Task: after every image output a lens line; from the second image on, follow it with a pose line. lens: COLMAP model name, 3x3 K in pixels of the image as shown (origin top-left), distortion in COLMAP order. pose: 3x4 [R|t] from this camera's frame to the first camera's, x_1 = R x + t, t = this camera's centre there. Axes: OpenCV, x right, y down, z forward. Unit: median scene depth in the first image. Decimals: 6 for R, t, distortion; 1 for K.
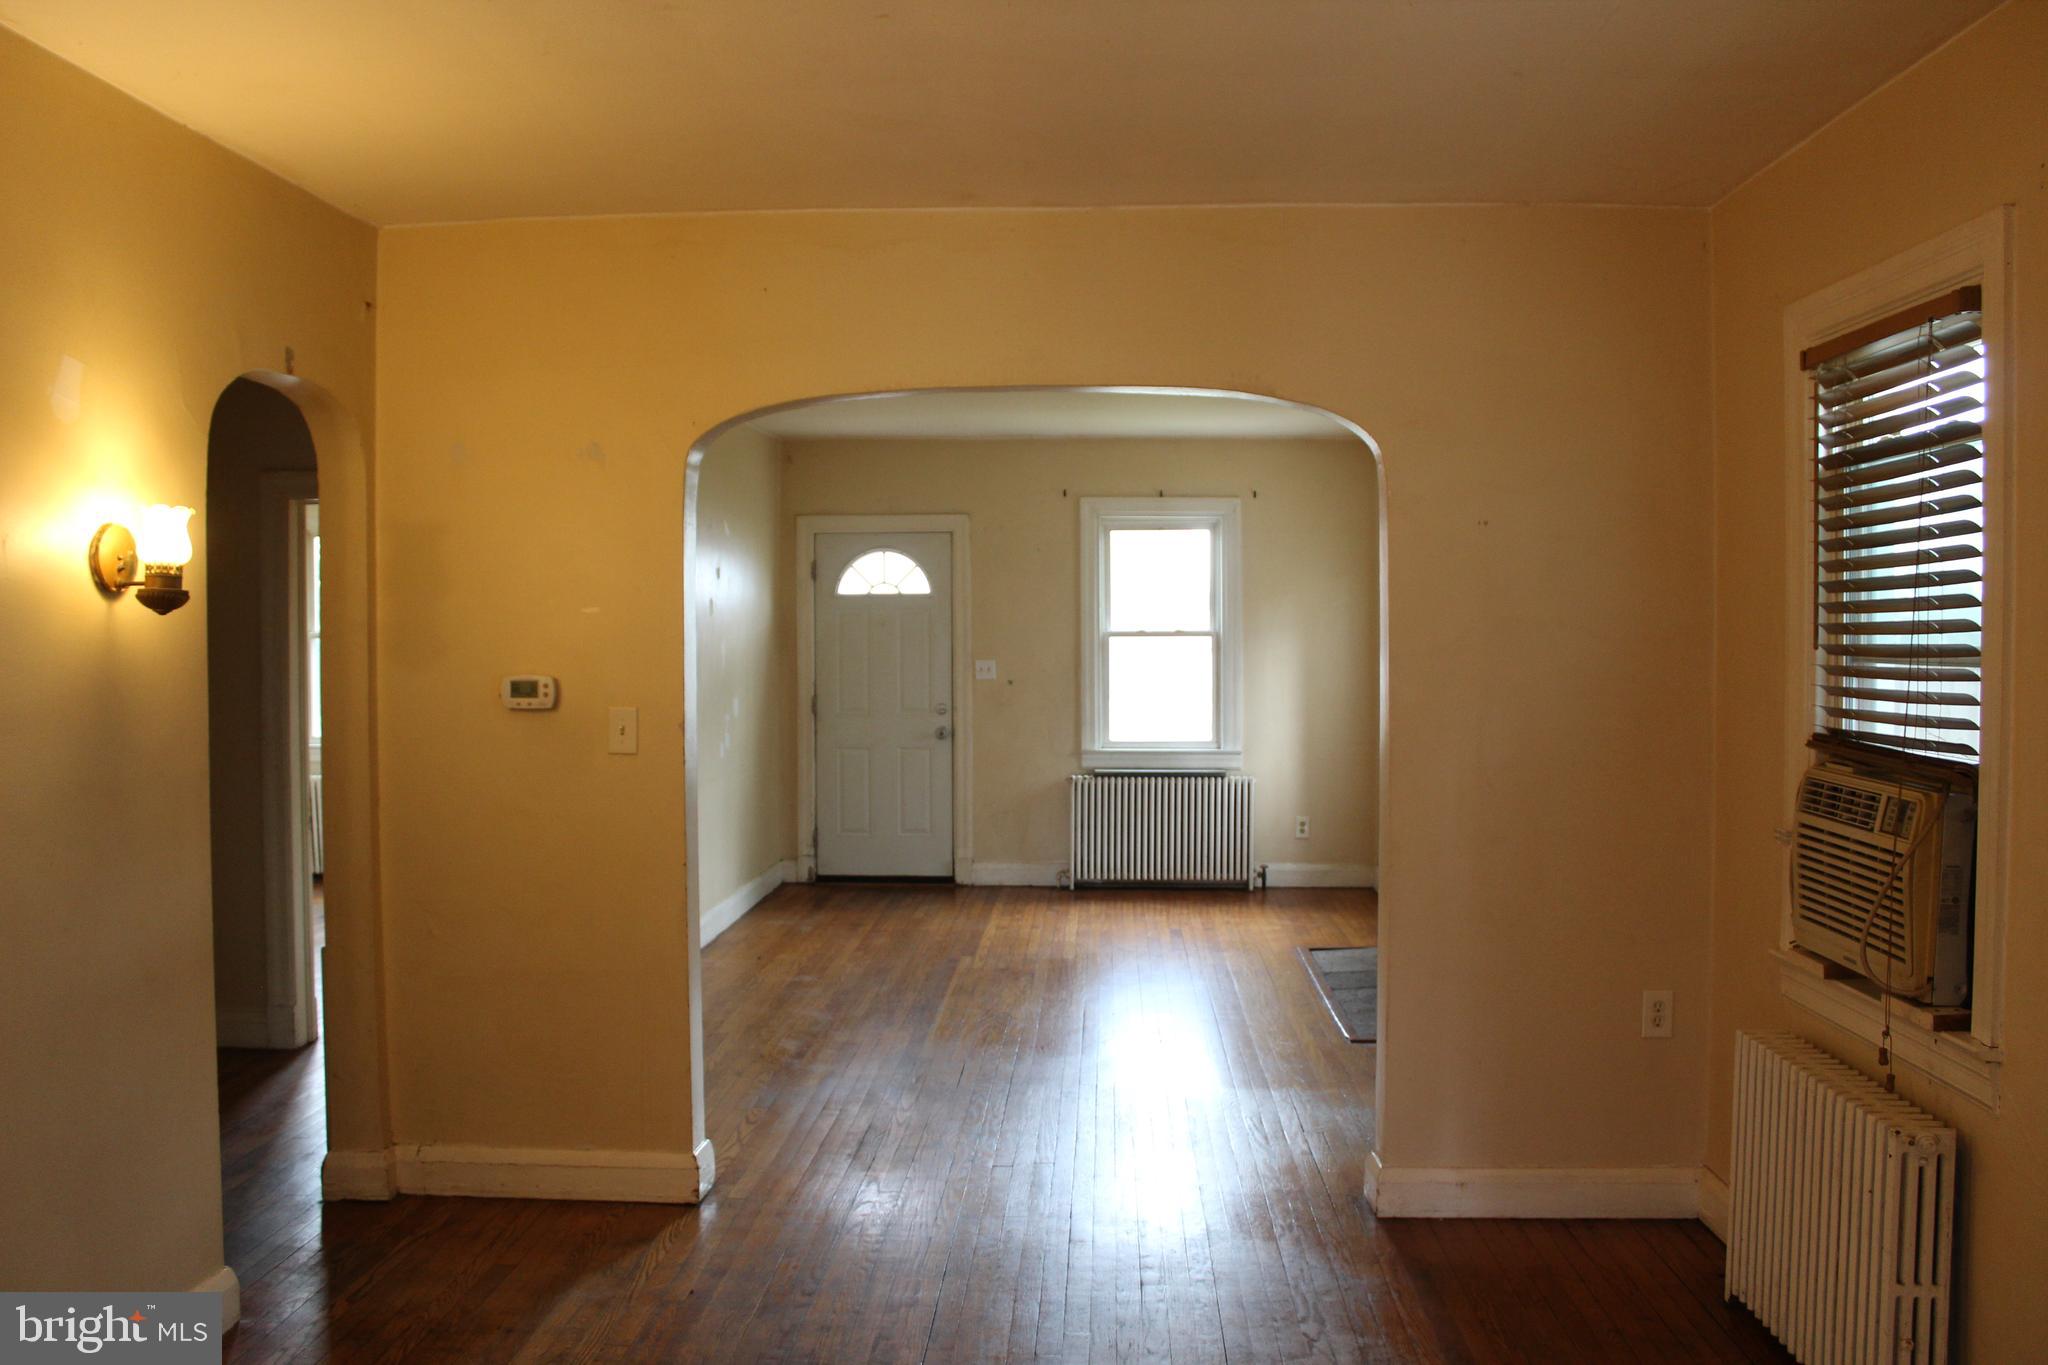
lens RADIAL K [[1662.7, 0, 1024.0], [0, 1662.7, 682.5], [0, 0, 1]] dist [-0.169930, 0.130686]
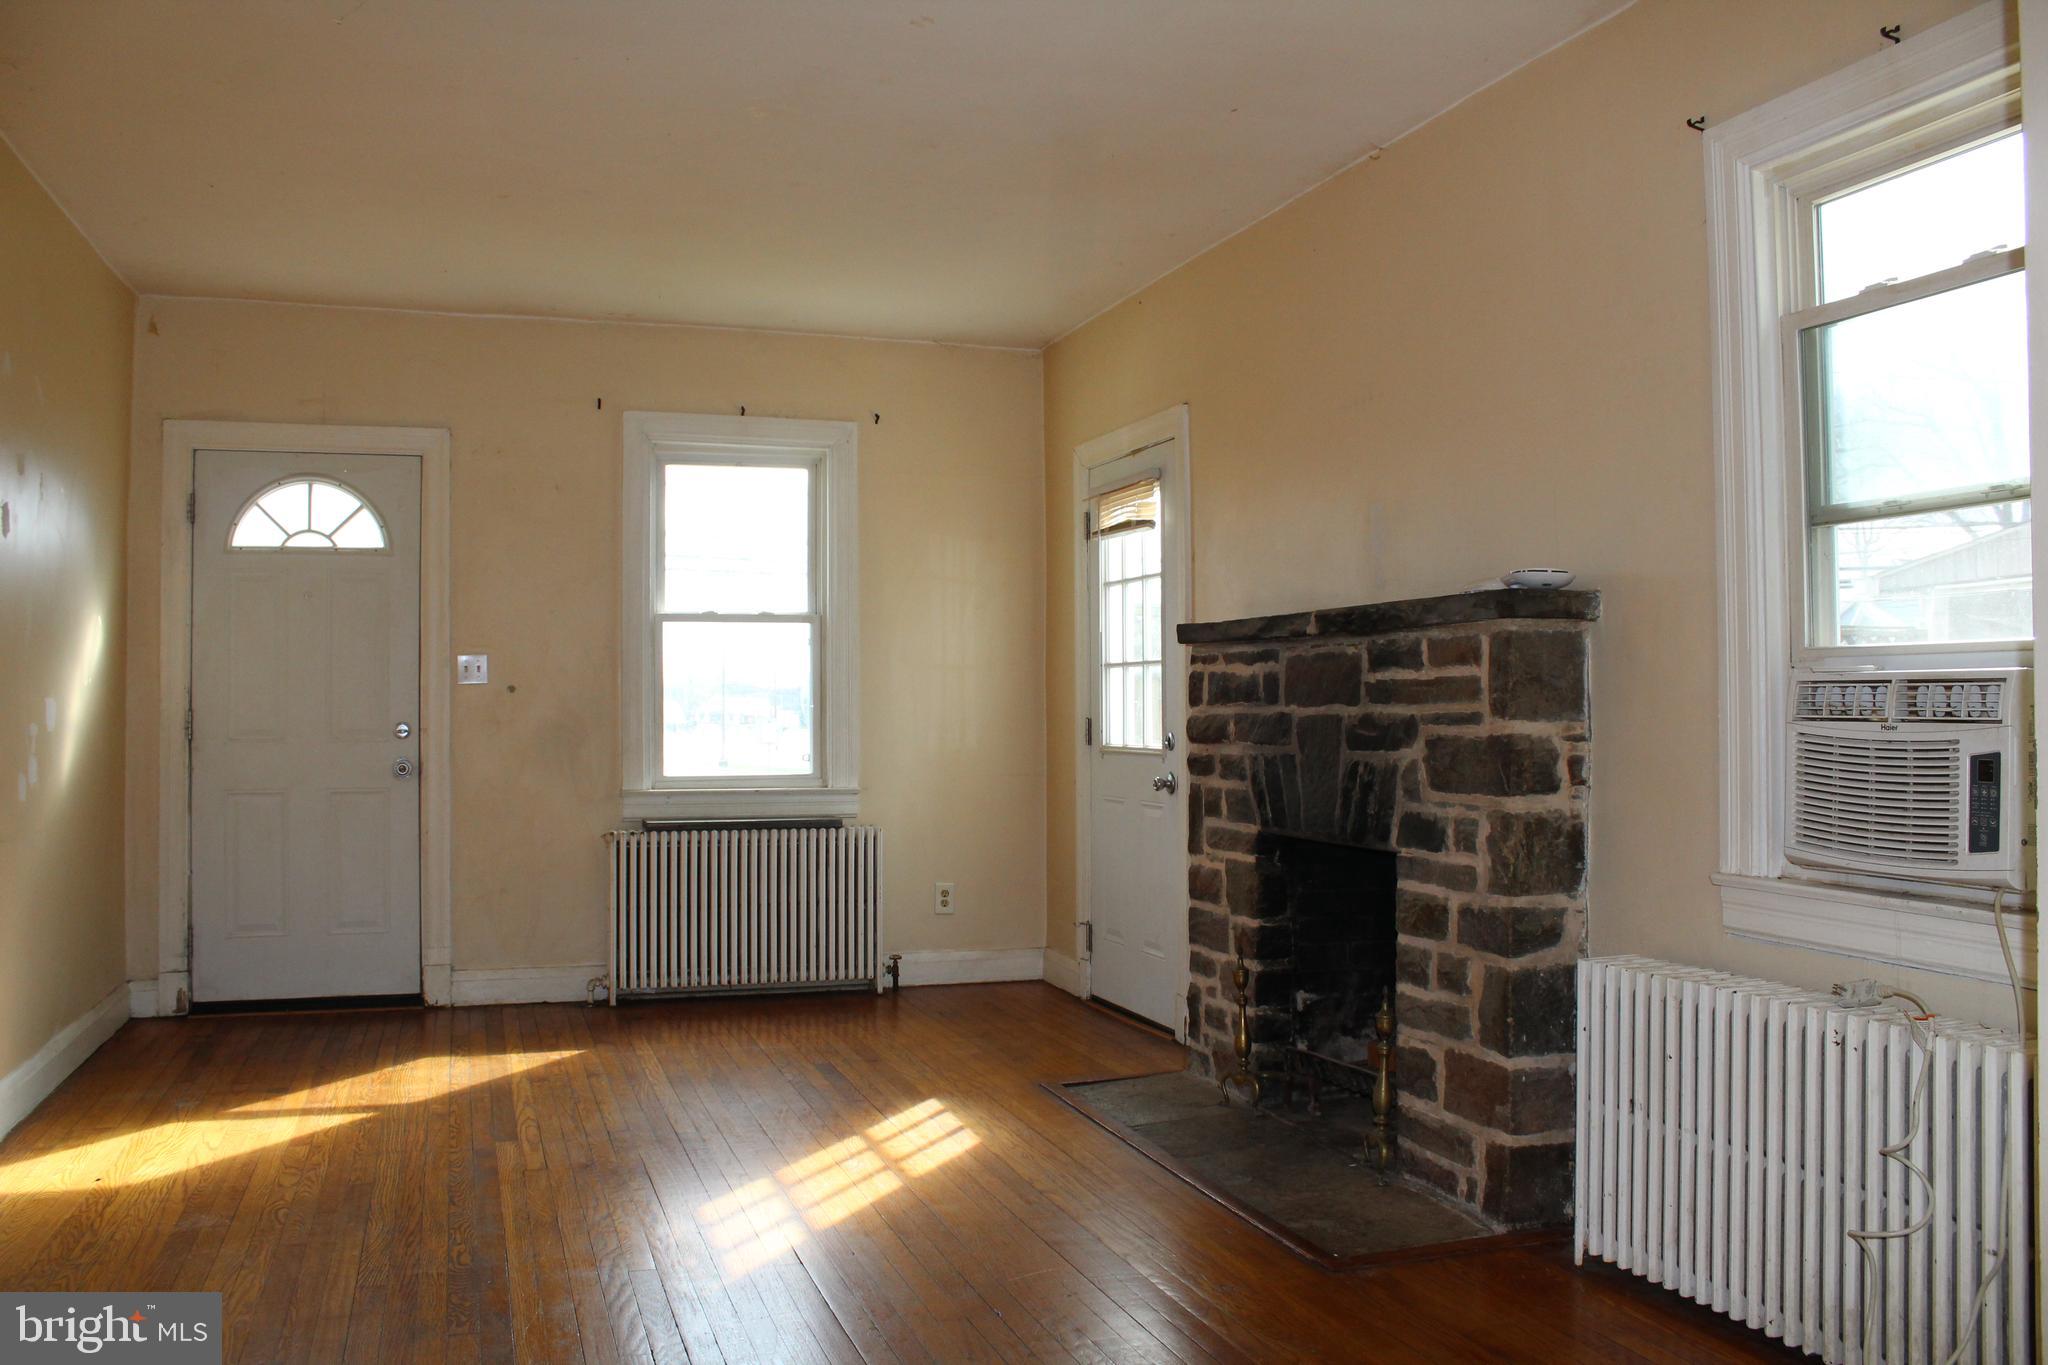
lens RADIAL K [[1662.7, 0, 1024.0], [0, 1662.7, 682.5], [0, 0, 1]] dist [-0.169930, 0.130686]
pose [[0.928616, 0.005054, 0.371008, -0.059778], [0.014874, 0.998596, -0.050833, 0.033035], [-0.370744, 0.052723, 0.927237, 0.336347]]
